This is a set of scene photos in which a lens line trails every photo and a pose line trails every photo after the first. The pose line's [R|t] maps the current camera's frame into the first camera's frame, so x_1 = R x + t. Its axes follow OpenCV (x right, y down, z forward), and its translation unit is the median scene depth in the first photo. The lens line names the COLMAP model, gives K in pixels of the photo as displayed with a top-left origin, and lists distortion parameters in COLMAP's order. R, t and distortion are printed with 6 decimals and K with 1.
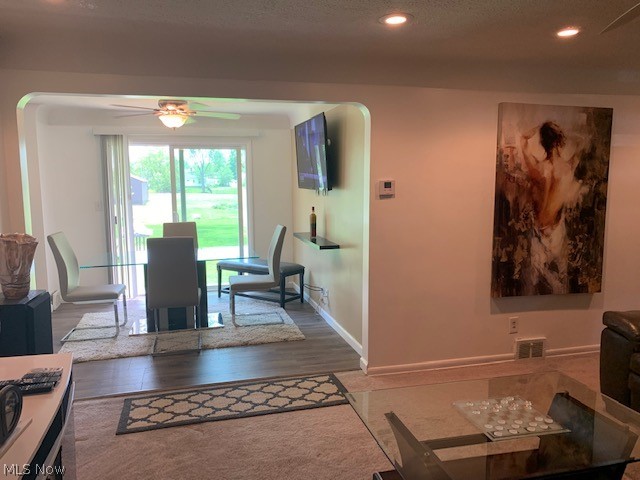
lens RADIAL K [[473.6, 0, 311.6], [0, 473.6, 237.6], [0, 0, 1]] dist [0.030267, -0.010702]
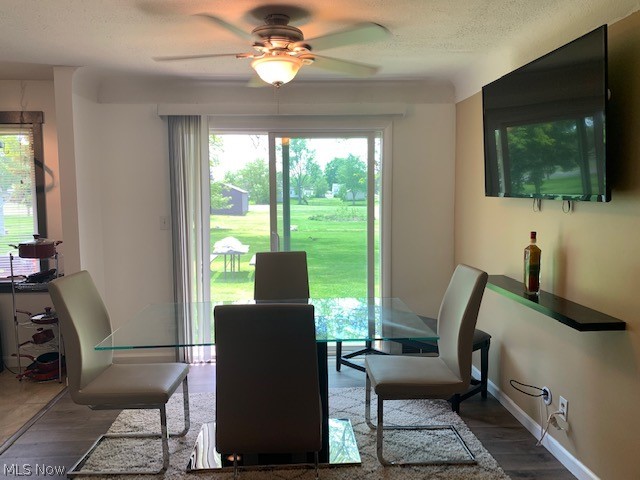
lens RADIAL K [[473.6, 0, 311.6], [0, 473.6, 237.6], [0, 0, 1]] dist [0.030267, -0.010702]
pose [[0.980453, 0.018197, -0.195911, -0.117055], [-0.022876, 0.999504, -0.021649, -0.038365], [0.195420, 0.025707, 0.980383, 0.398802]]
